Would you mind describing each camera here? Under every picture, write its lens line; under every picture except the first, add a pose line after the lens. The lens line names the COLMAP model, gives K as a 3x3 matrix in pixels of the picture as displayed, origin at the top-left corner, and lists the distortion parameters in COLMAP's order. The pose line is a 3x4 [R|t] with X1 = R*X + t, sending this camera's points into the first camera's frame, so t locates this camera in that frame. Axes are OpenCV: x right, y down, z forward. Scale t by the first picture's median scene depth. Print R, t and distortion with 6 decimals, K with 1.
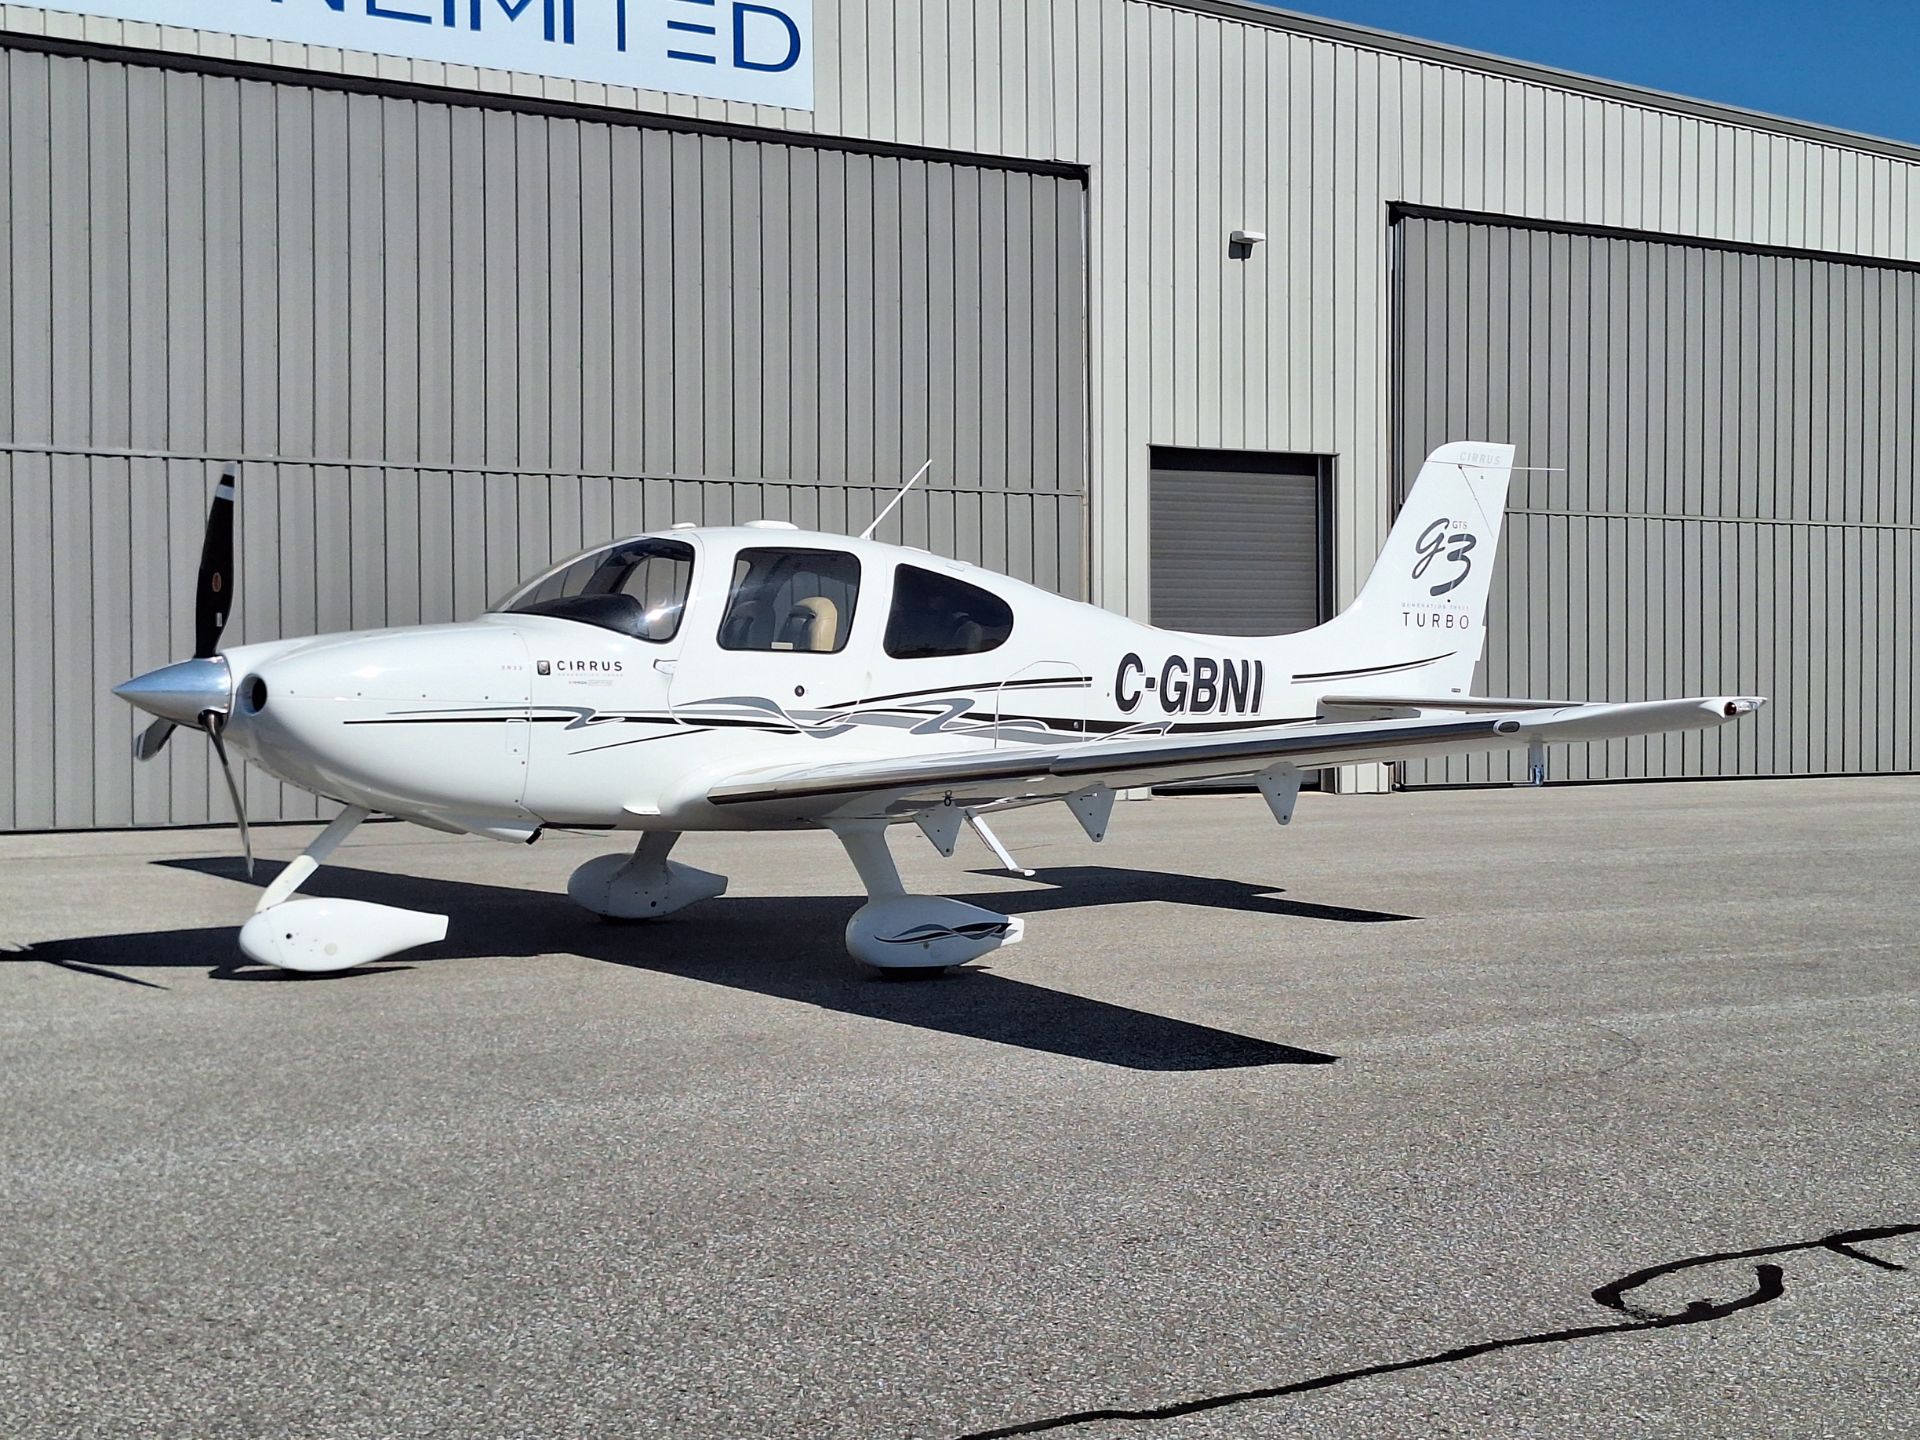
lens RADIAL K [[2678.8, 0, 945.4], [0, 2678.8, 760.4], [0, 0, 1]] dist [0.107211, 0.000000]
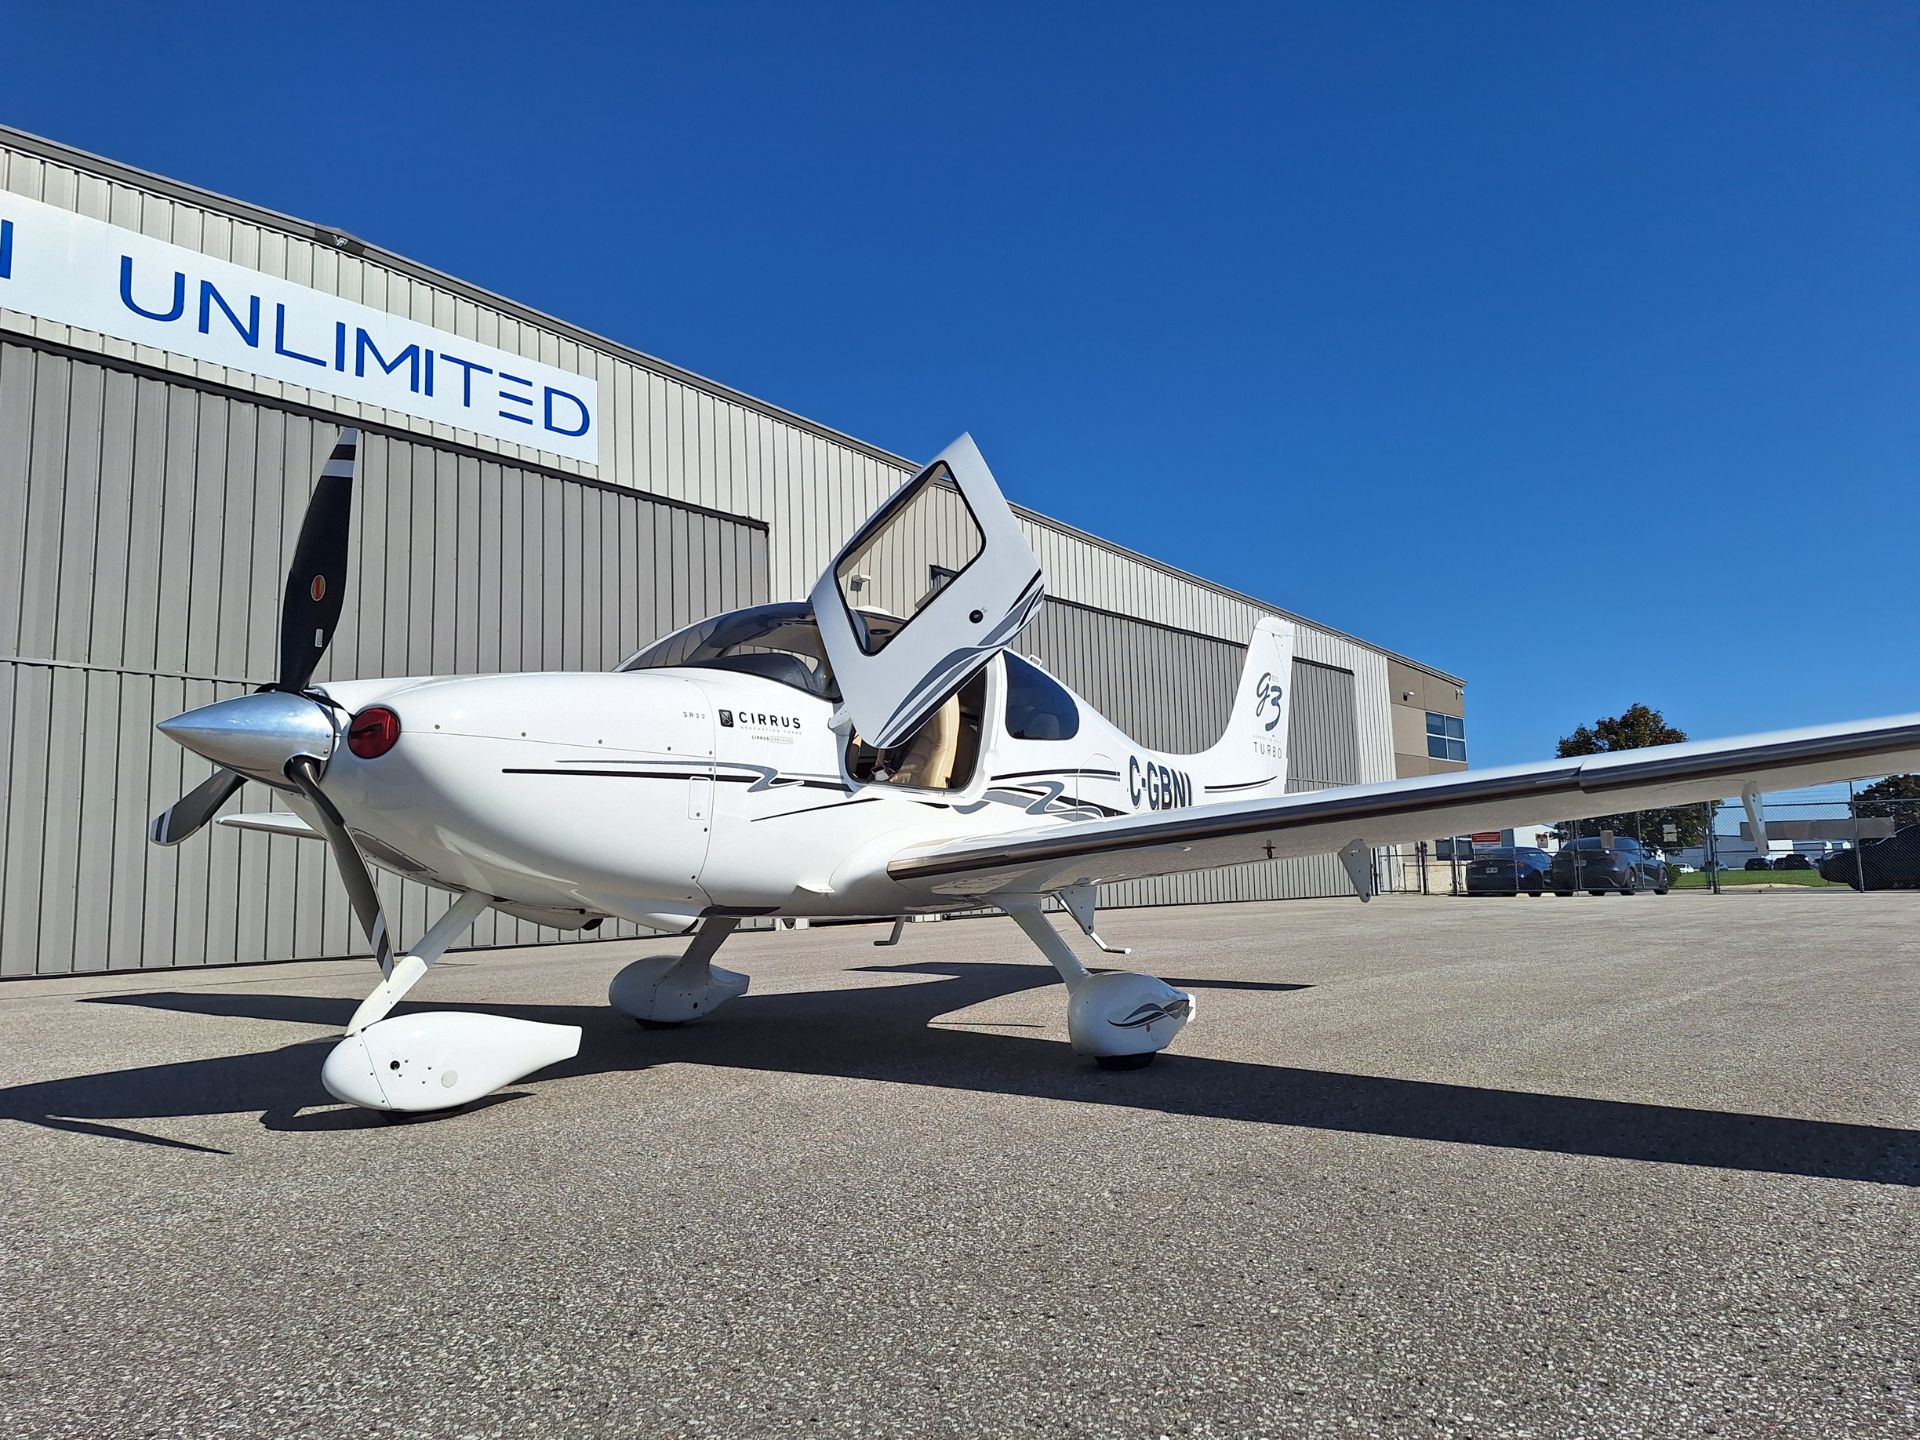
lens RADIAL K [[1341.7, 0, 945.4], [0, 1341.7, 728.5], [0, 0, 1]] dist [0.093840, -0.112773]
pose [[0.948992, 0.011800, 0.315078, -0.177724], [0.035561, 0.988917, -0.144144, 0.026566], [-0.313287, 0.147996, 0.938056, 0.473540]]
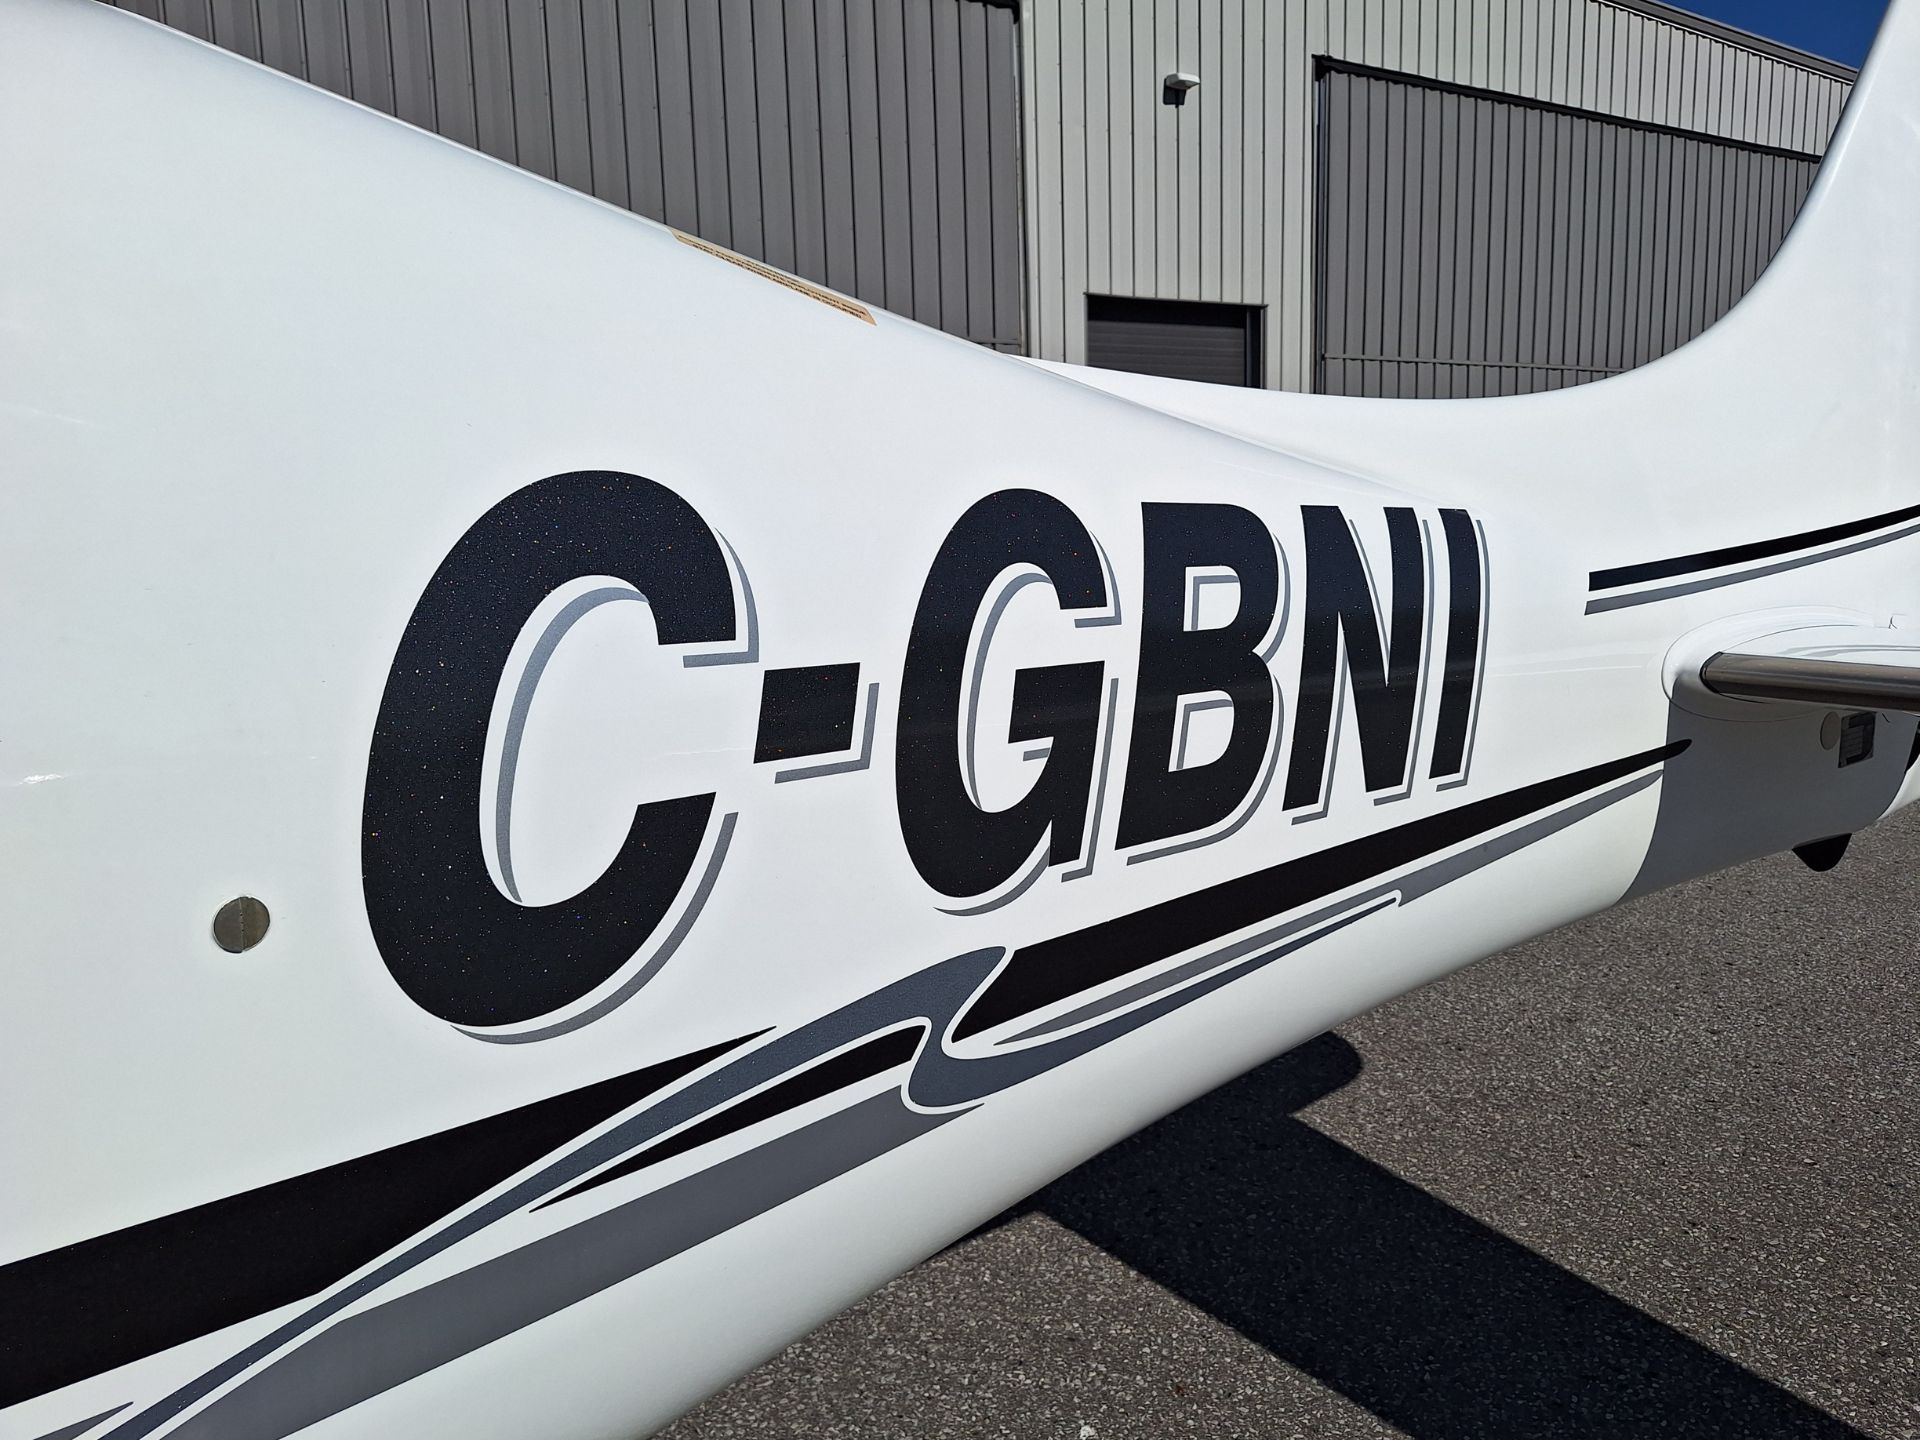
lens RADIAL K [[1341.7, 0, 975.9], [0, 1341.7, 697.7], [0, 0, 1]] dist [0.093840, -0.112773]
pose [[0.999530, -0.019269, -0.023849, 0.083414], [0.021620, 0.994486, 0.102613, -0.034921], [0.021740, -0.103080, 0.994435, 0.907855]]
